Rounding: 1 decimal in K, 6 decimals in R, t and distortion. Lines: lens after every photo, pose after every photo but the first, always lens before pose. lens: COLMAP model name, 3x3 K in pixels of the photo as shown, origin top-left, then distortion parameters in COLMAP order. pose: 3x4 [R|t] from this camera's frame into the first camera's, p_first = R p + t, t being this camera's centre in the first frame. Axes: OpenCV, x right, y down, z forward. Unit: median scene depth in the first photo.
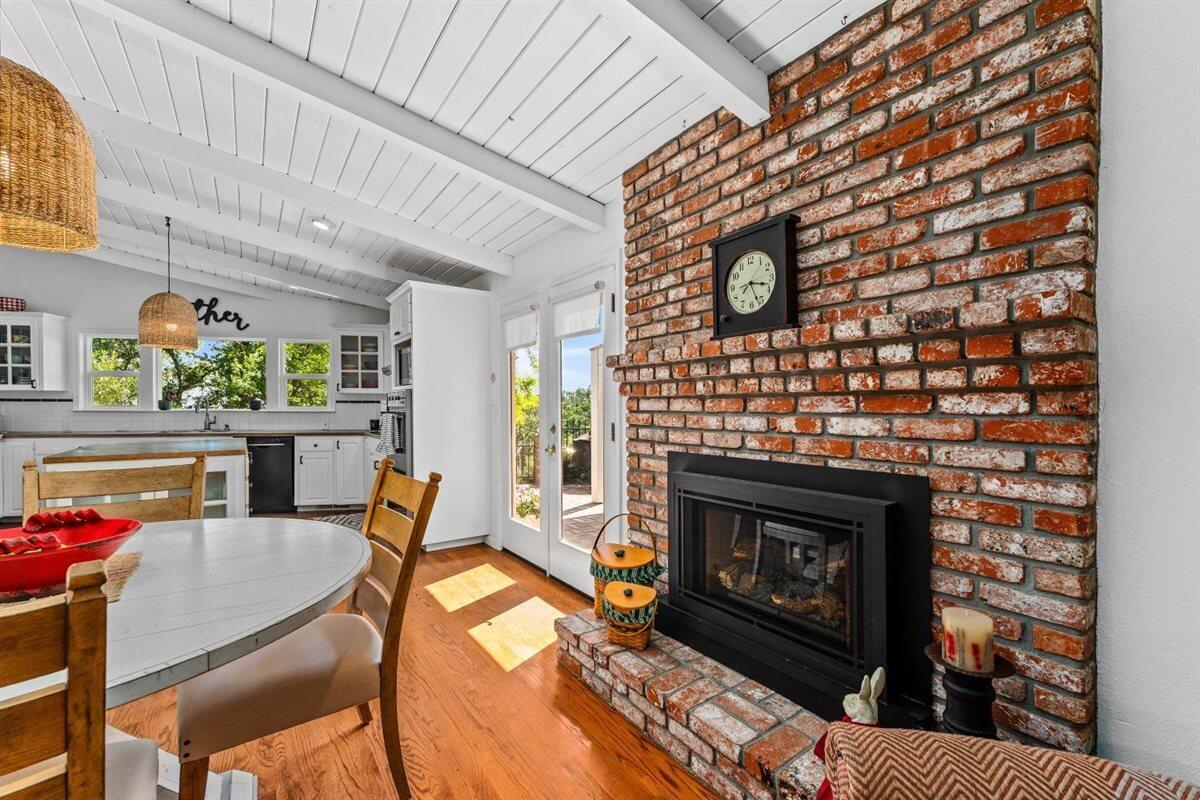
lens RADIAL K [[489.0, 0, 587.9], [0, 489.0, 414.7], [0, 0, 1]] dist [0.011555, 0.000754]
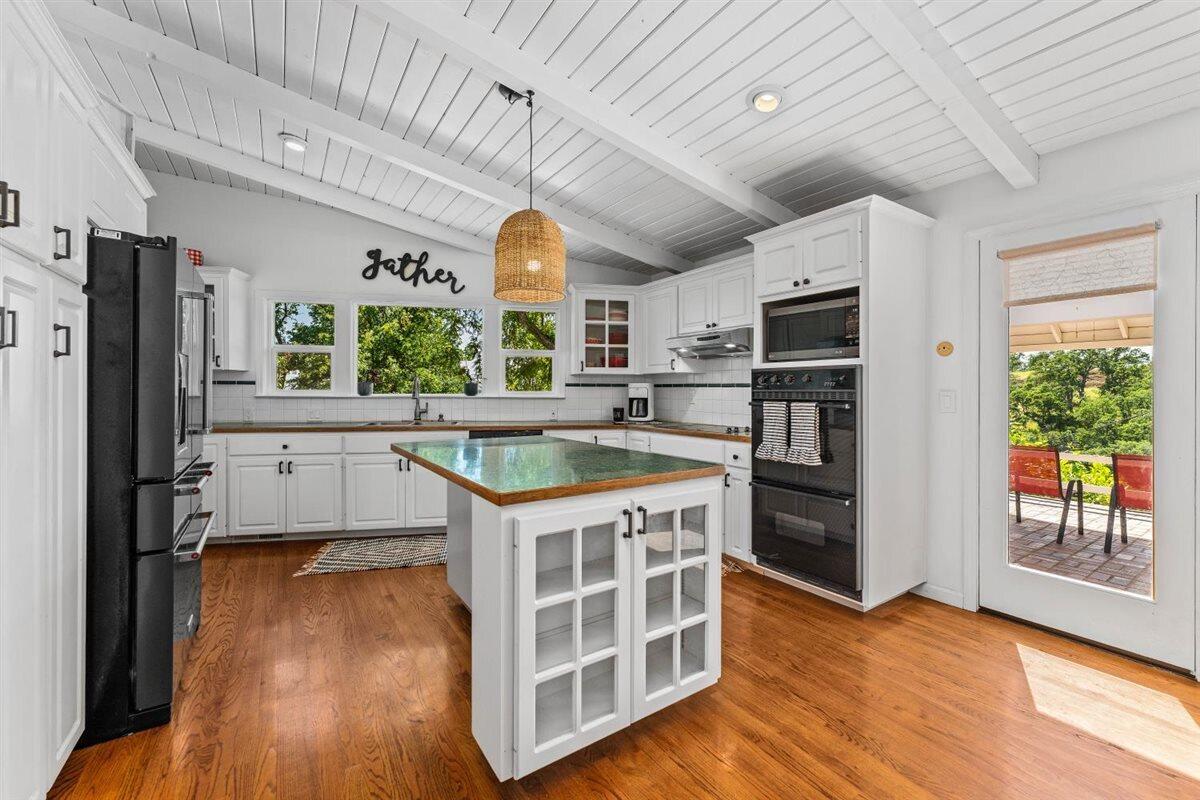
lens RADIAL K [[489.0, 0, 605.0], [0, 489.0, 393.8], [0, 0, 1]] dist [0.011555, 0.000754]
pose [[0.999866, 0.001423, -0.016294, -0.460333], [-0.001661, 0.999892, -0.014599, -0.001171], [0.016271, 0.014624, 0.999761, 0.230427]]
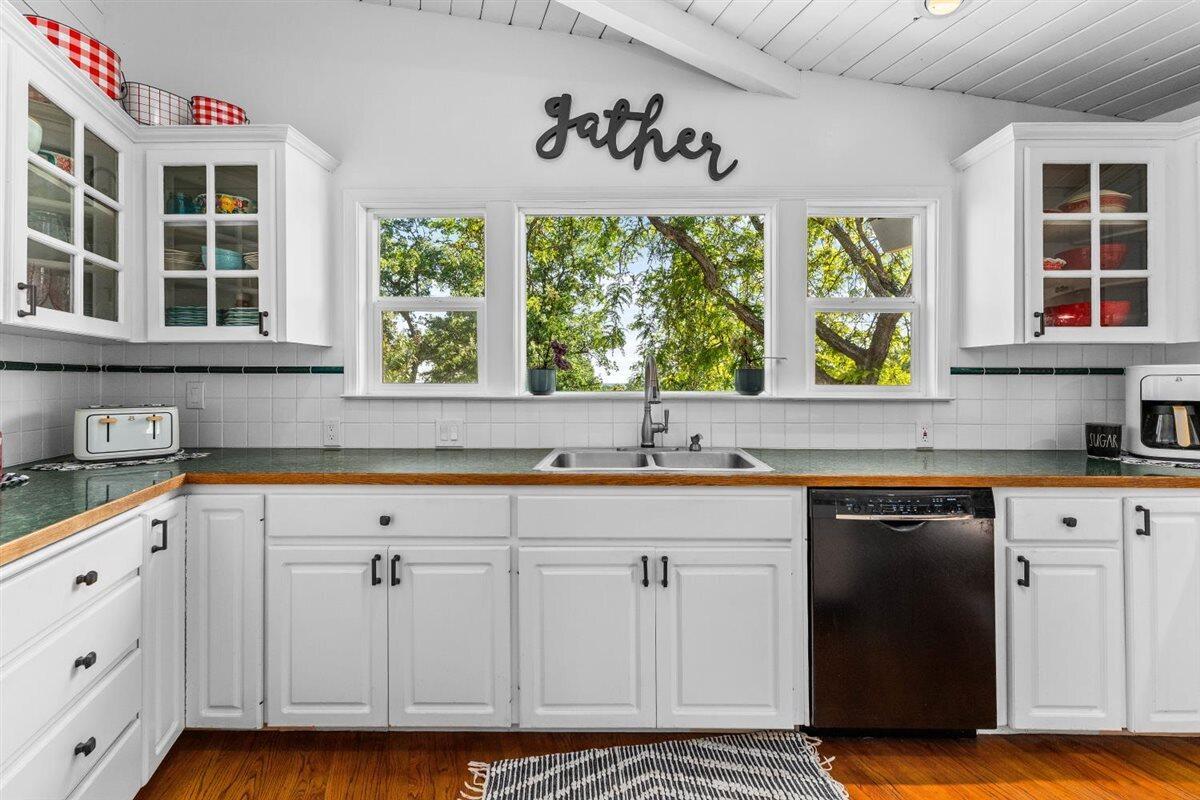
lens RADIAL K [[489.0, 0, 621.9], [0, 489.0, 385.6], [0, 0, 1]] dist [0.011555, 0.000754]
pose [[0.978734, -0.000813, -0.205132, -0.709786], [-0.002273, 0.999888, -0.014808, -0.010734], [0.205122, 0.014960, 0.978622, 0.634256]]
